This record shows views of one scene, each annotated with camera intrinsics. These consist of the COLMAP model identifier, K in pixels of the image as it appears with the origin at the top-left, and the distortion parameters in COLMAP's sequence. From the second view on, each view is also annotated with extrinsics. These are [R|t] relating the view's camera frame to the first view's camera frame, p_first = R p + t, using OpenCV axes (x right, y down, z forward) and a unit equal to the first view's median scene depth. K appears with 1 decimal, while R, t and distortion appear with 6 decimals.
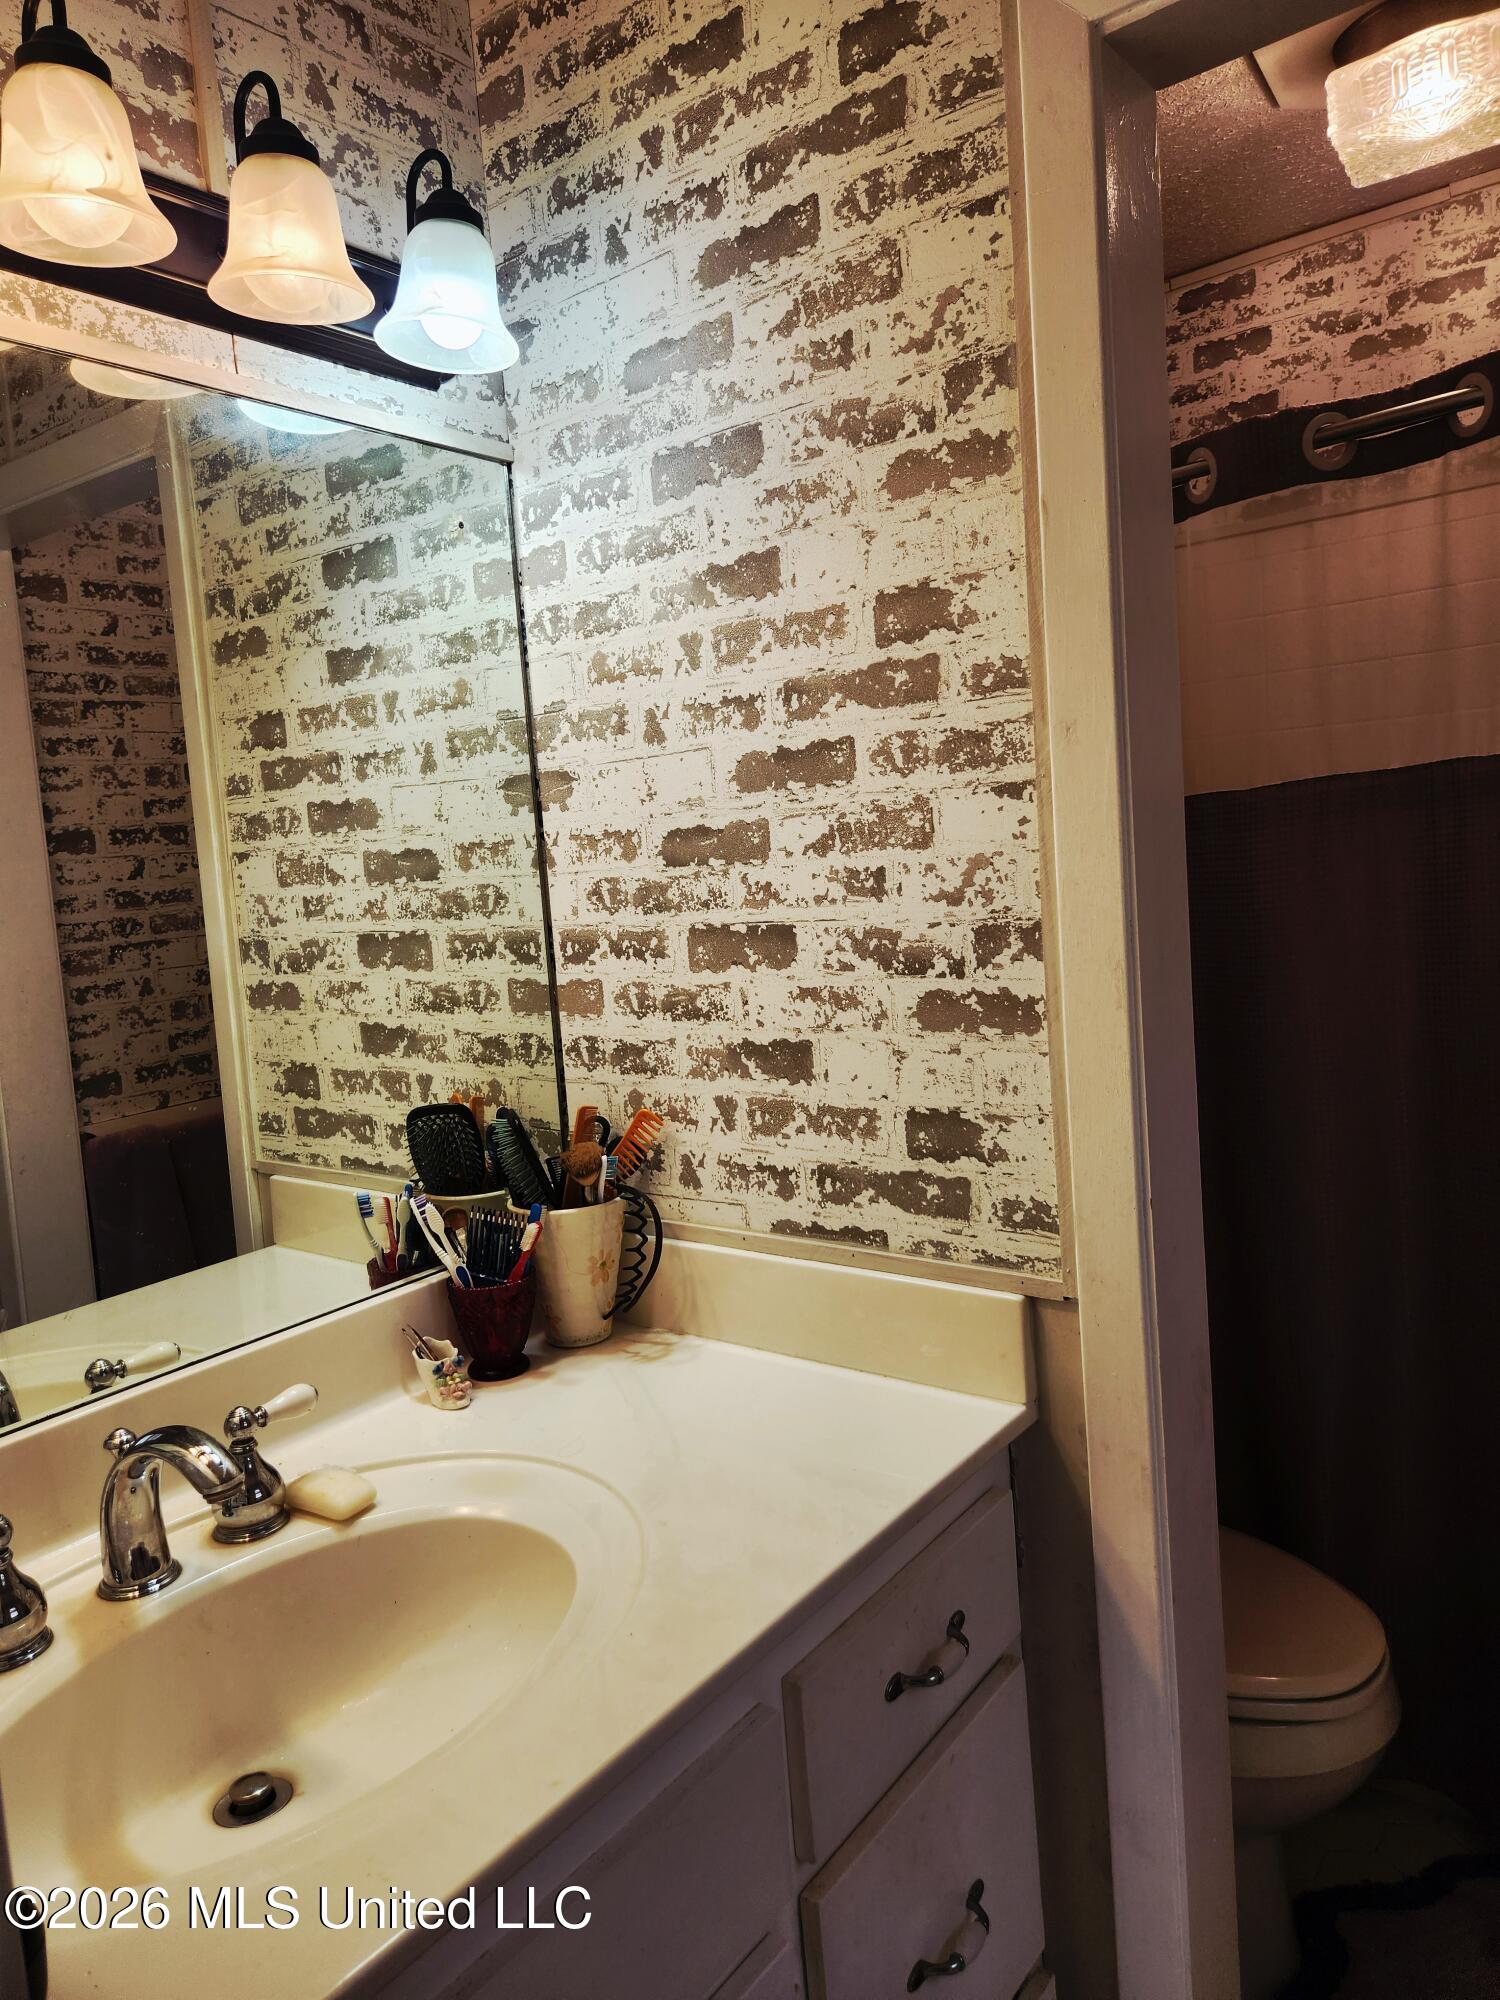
lens RADIAL K [[1360.1, 0, 748.1], [0, 1360.1, 993.7], [0, 0, 1]] dist [0.058075, -0.046592]
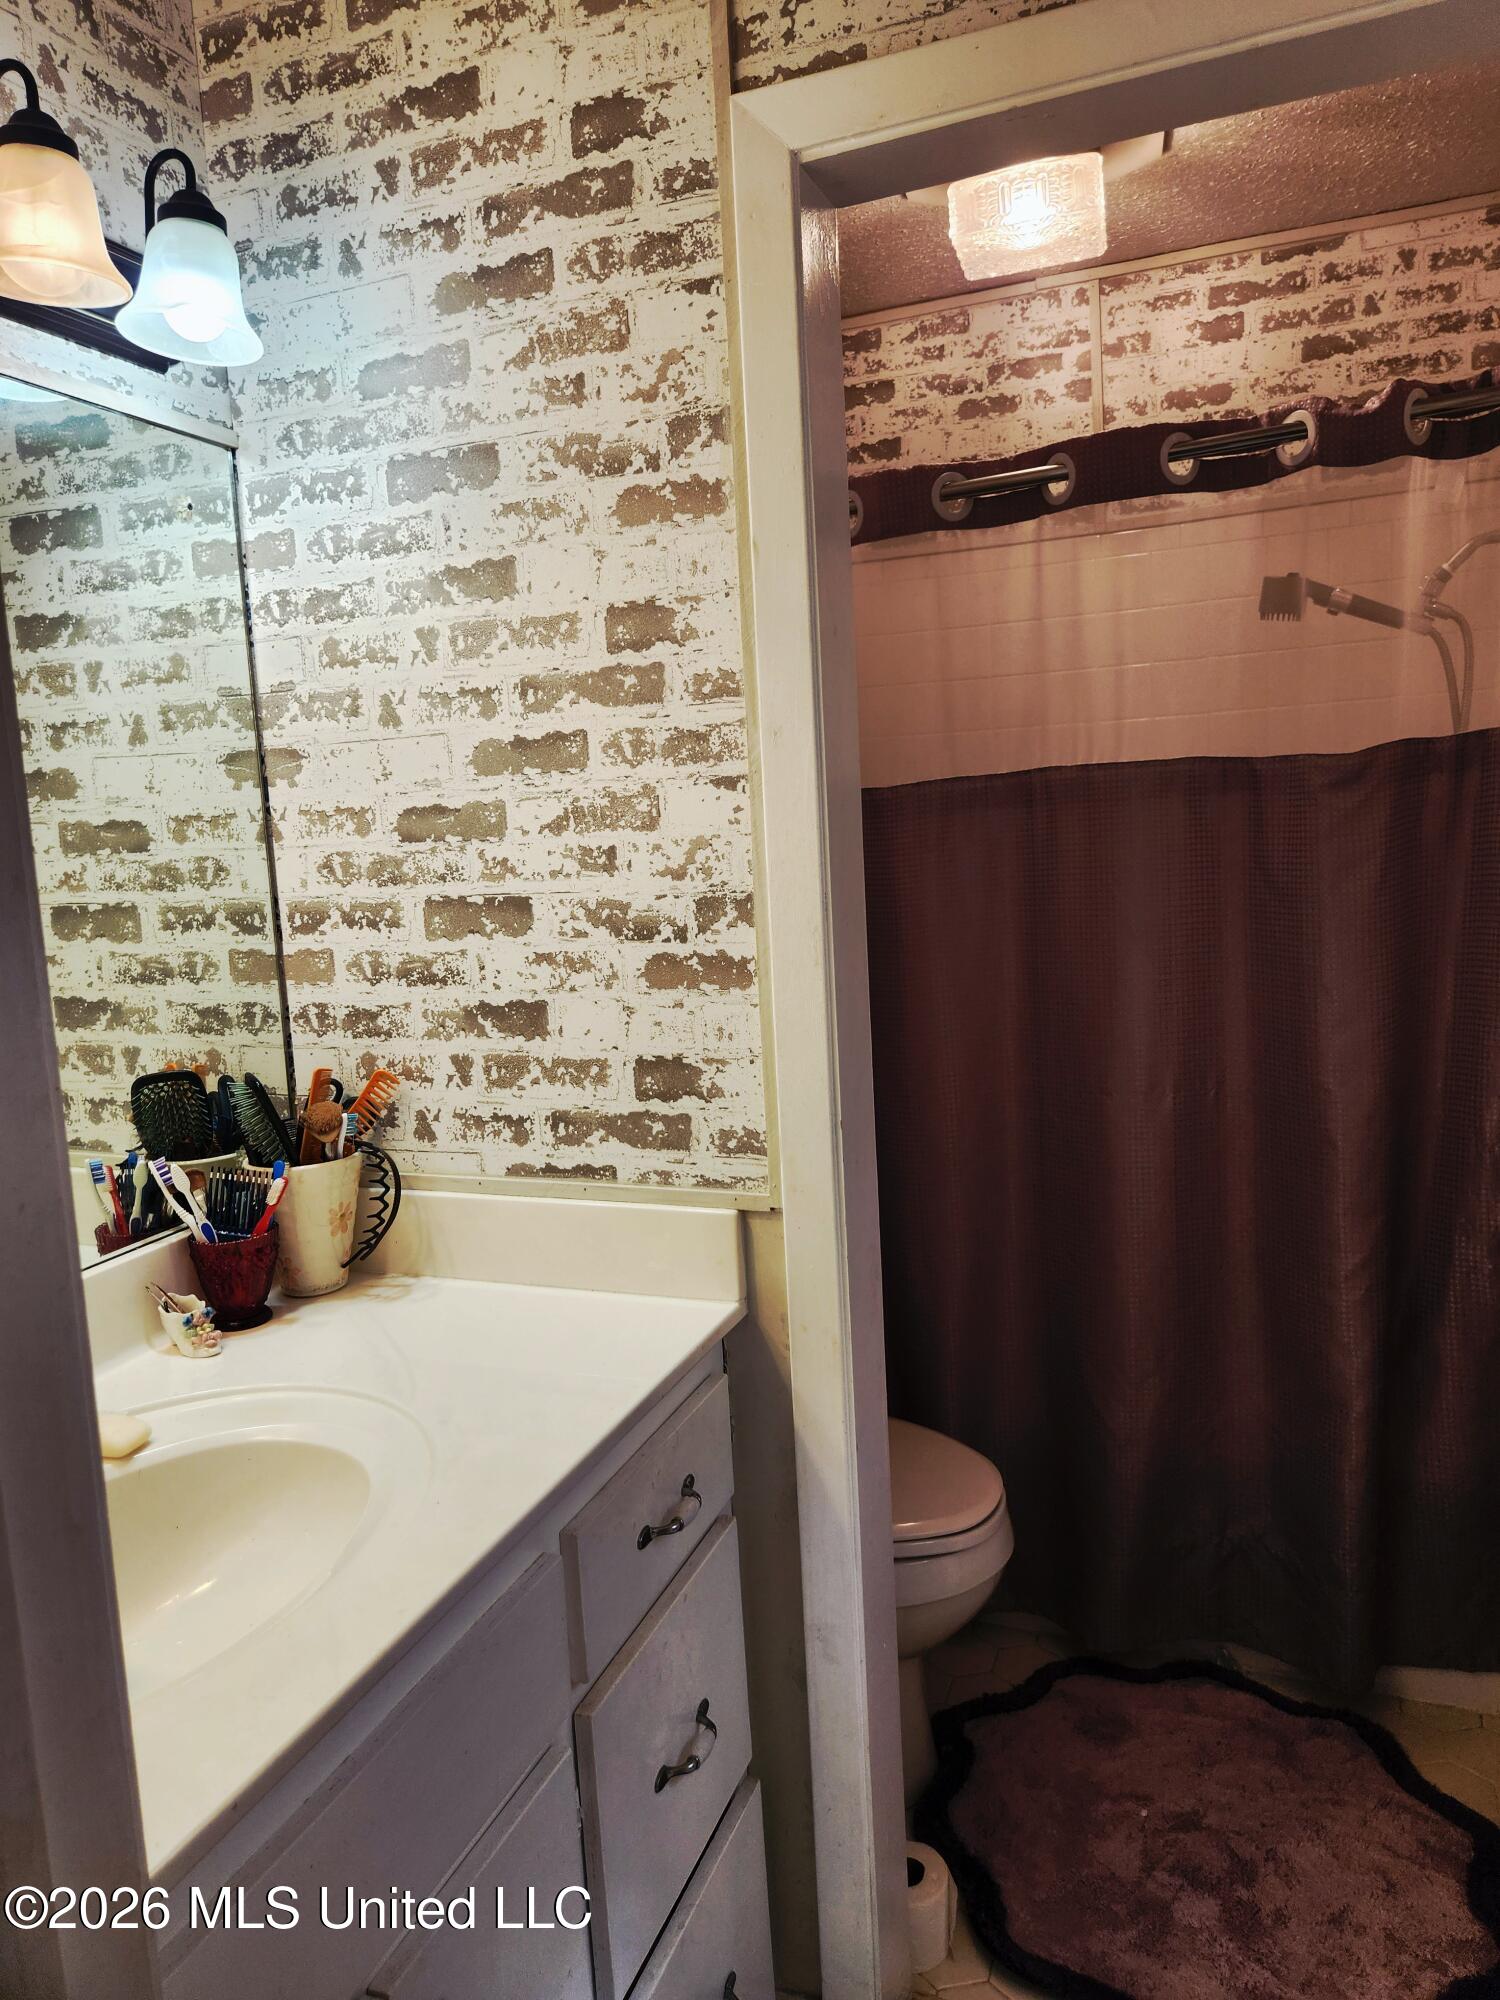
lens RADIAL K [[1360.1, 0, 768.2], [0, 1360.1, 1008.0], [0, 0, 1]] dist [0.058075, -0.046592]
pose [[0.958606, -0.017878, 0.284175, -0.097636], [0.011958, 0.999674, 0.022553, 0.017661], [-0.284485, -0.018221, 0.958507, -0.128428]]
